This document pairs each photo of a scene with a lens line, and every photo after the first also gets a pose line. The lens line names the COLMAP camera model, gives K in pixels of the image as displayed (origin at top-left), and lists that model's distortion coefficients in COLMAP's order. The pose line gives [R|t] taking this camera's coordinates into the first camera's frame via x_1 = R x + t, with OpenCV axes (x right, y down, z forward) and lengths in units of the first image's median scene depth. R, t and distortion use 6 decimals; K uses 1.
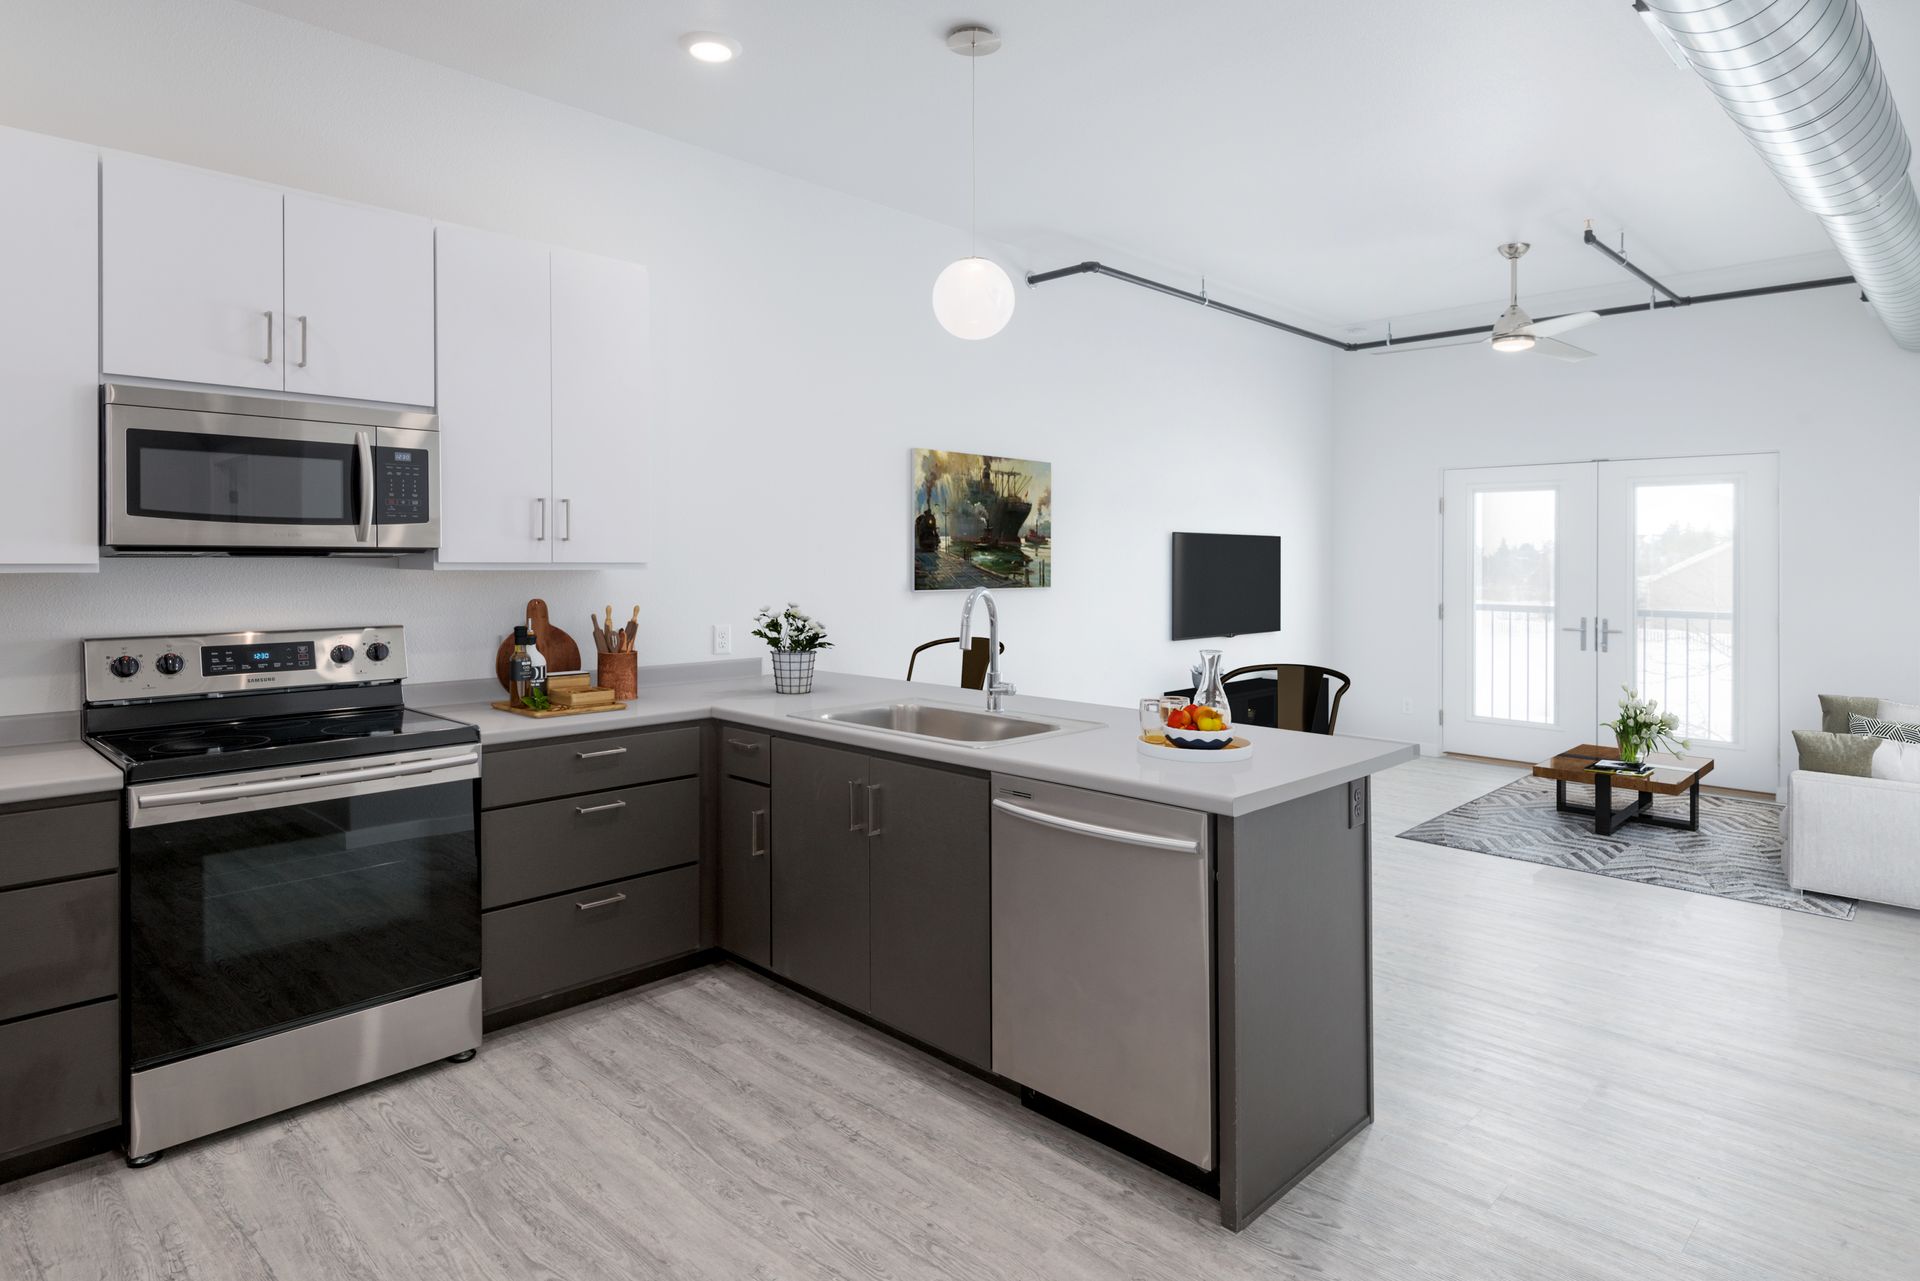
lens RADIAL K [[1035.6, 0, 997.3], [0, 1035.6, 576.6], [0, 0, 1]] dist [0.012129, -0.006662]
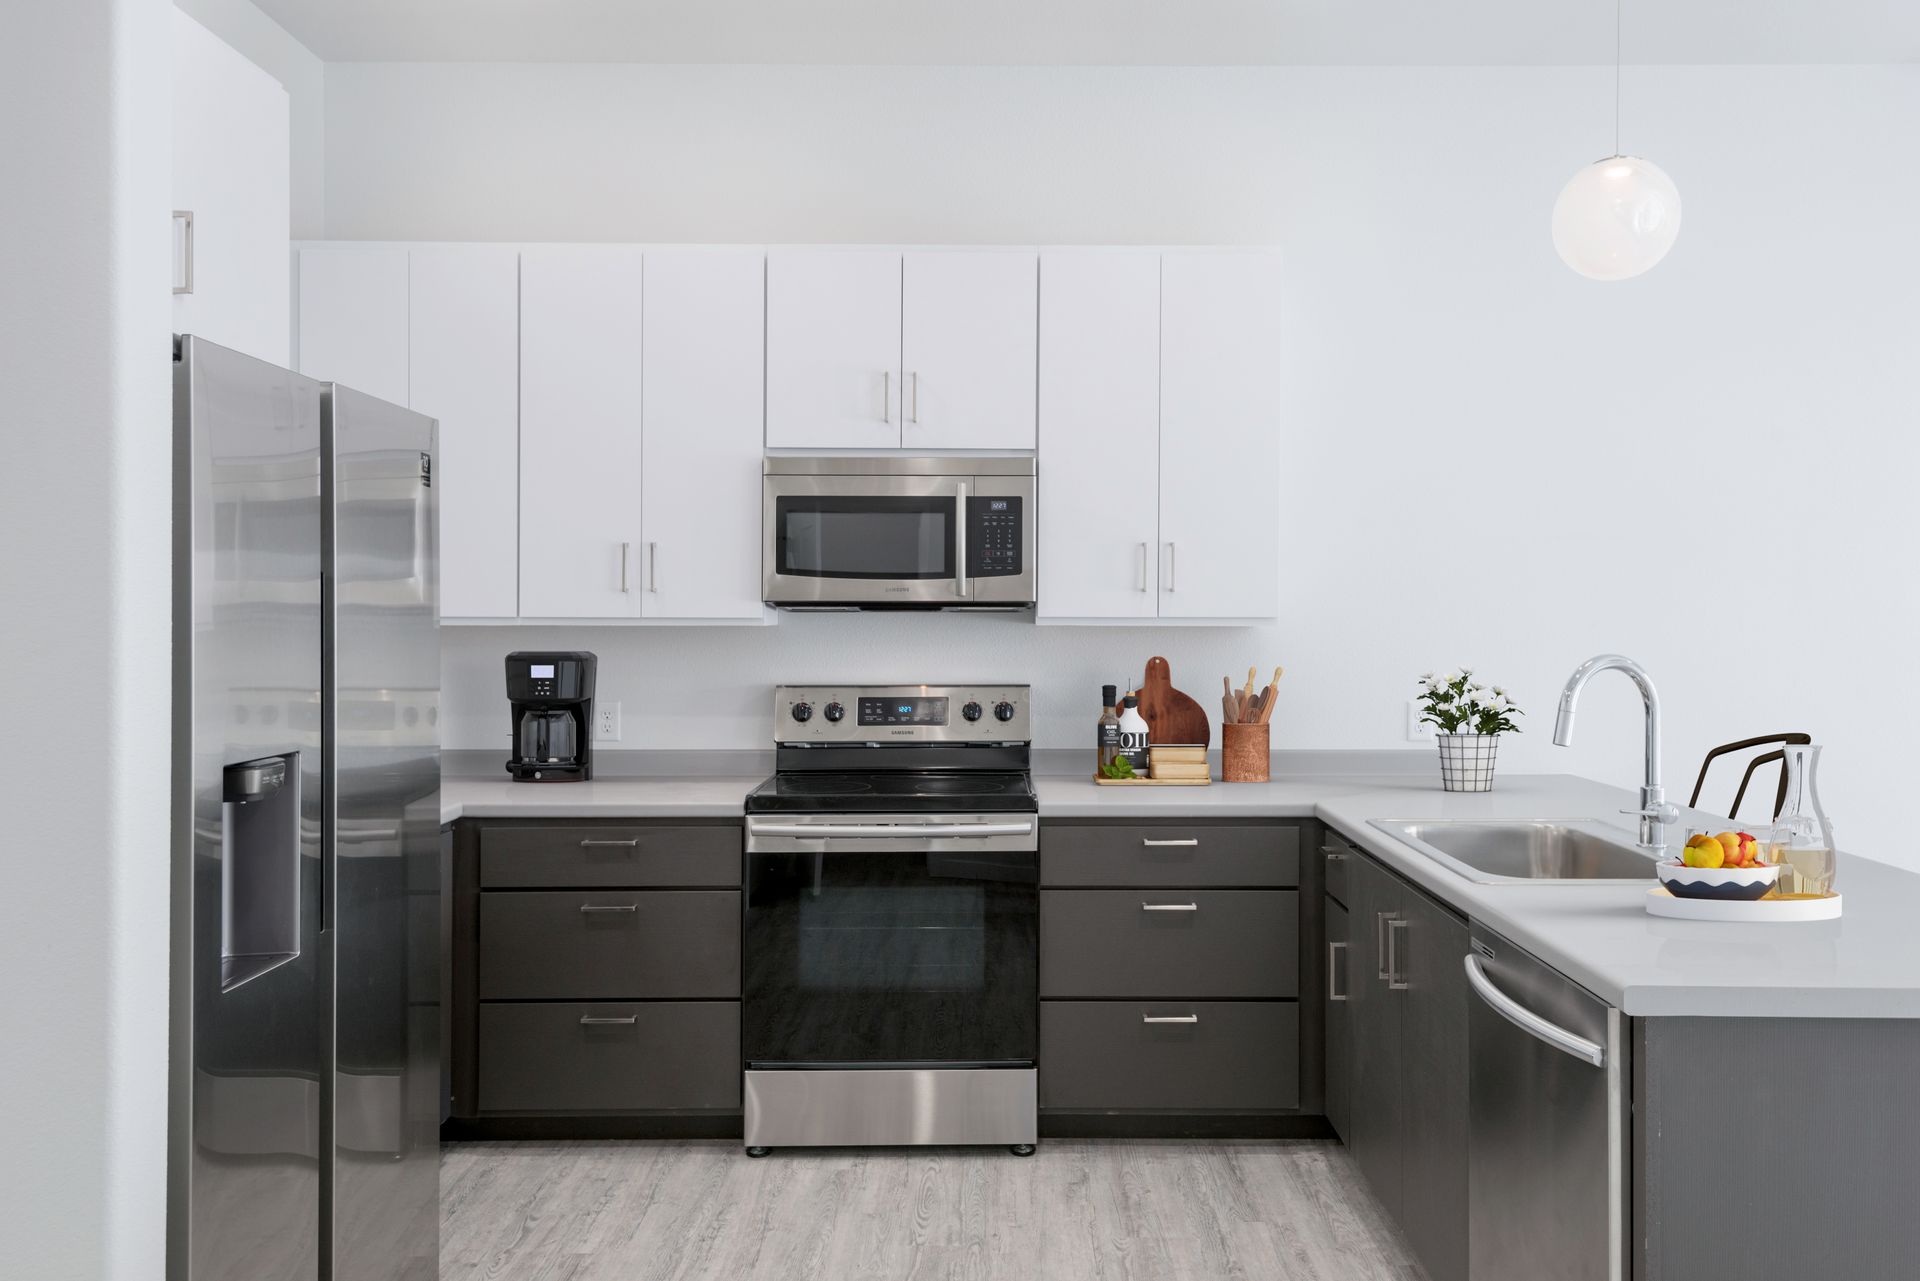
lens RADIAL K [[1496.4, 0, 964.0], [0, 1496.4, 634.3], [0, 0, 1]] dist [0.031932, -0.000977]
pose [[0.691187, 0.008878, -0.722621, 0.417915], [-0.009294, 0.999951, 0.003395, -0.002149], [0.722616, 0.004369, 0.691236, 0.037865]]
